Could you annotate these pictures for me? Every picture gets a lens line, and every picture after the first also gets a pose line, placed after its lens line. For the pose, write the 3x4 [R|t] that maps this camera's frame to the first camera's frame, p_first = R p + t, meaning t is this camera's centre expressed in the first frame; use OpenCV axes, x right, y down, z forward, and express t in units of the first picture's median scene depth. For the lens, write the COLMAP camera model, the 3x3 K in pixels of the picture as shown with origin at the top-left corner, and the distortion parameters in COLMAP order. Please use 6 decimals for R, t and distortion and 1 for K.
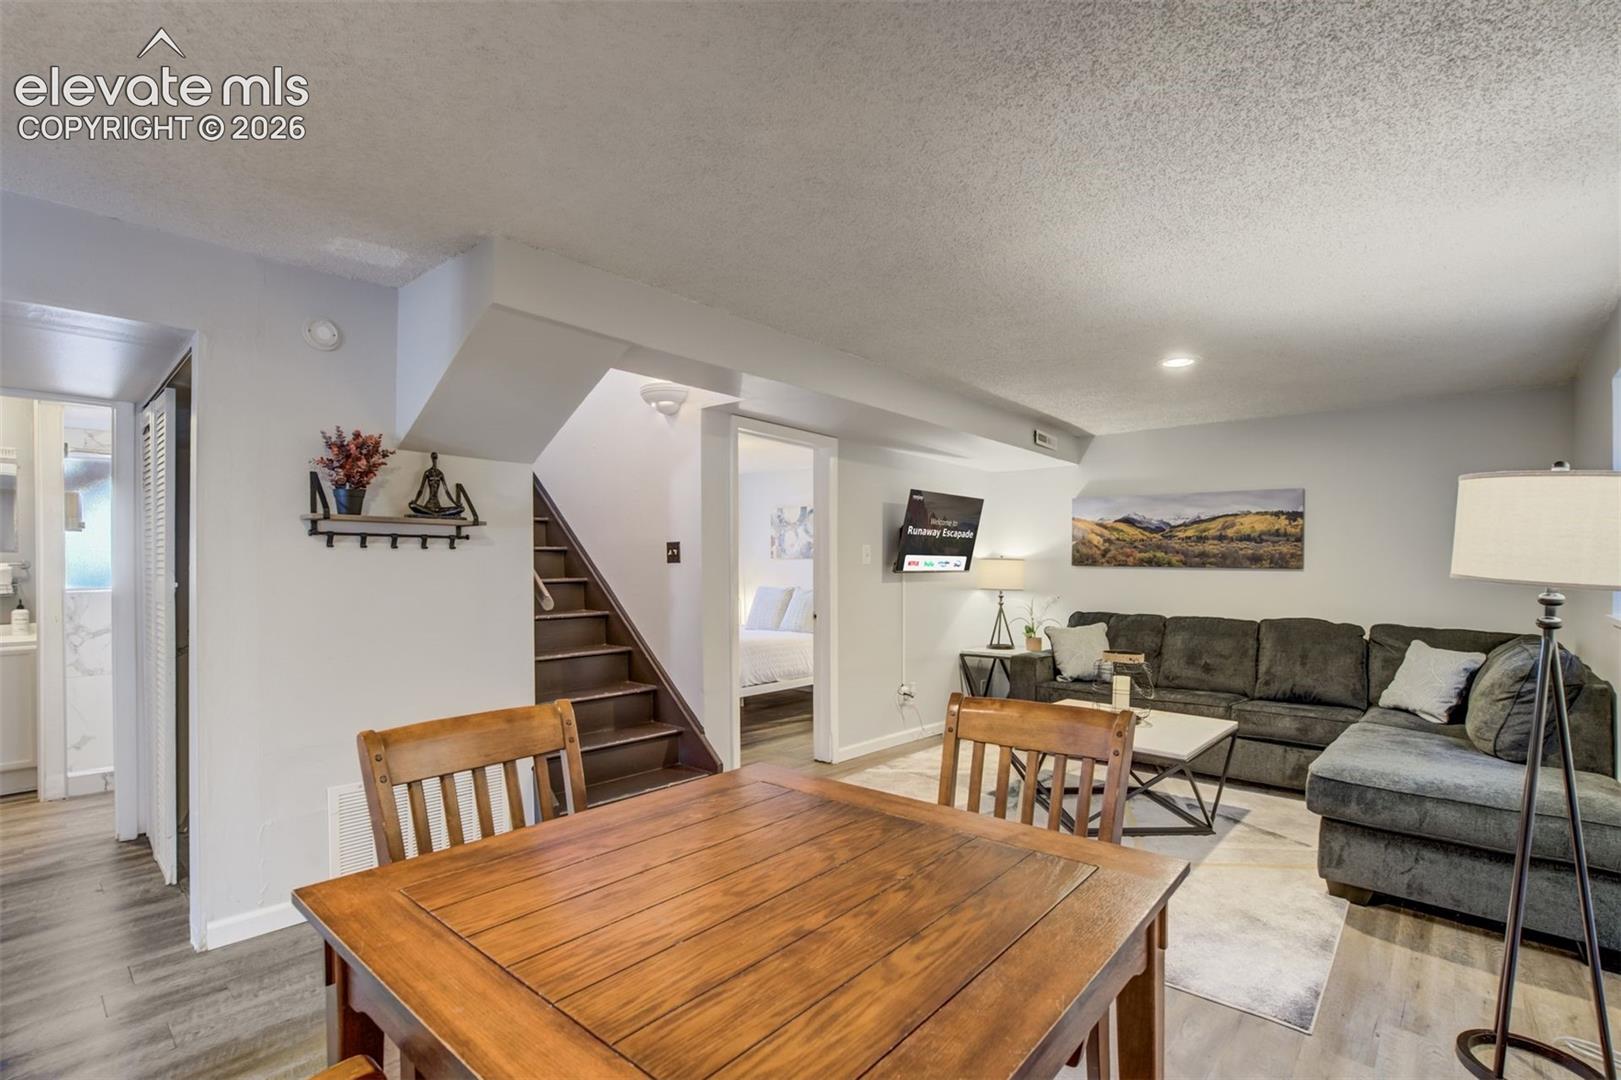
lens RADIAL K [[779.7, 0, 814.5], [0, 779.7, 554.2], [0, 0, 1]] dist [-0.040056, 0.001707]
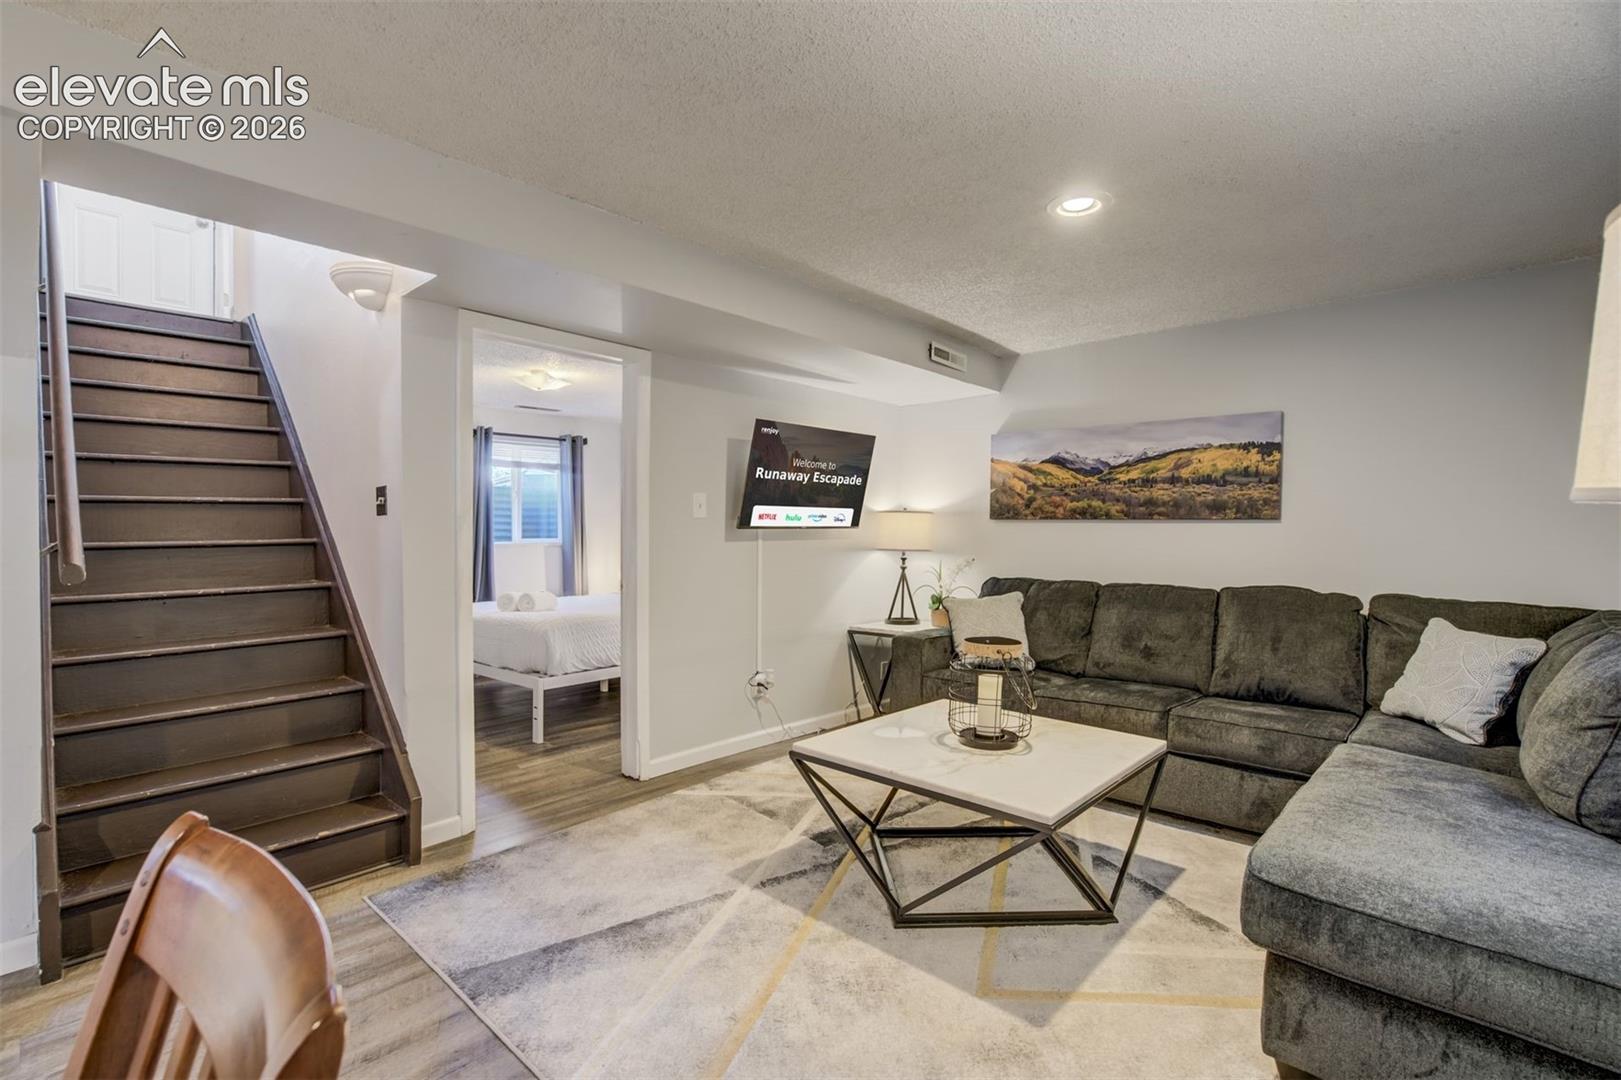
lens RADIAL K [[753.5, 0, 817.5], [0, 753.5, 544.0], [0, 0, 1]] dist [-0.041481, 0.011448]
pose [[0.999766, -0.007205, -0.020399, 0.201153], [0.007900, 0.999384, 0.034201, 0.014564], [0.020140, -0.034354, 0.999207, 0.267902]]
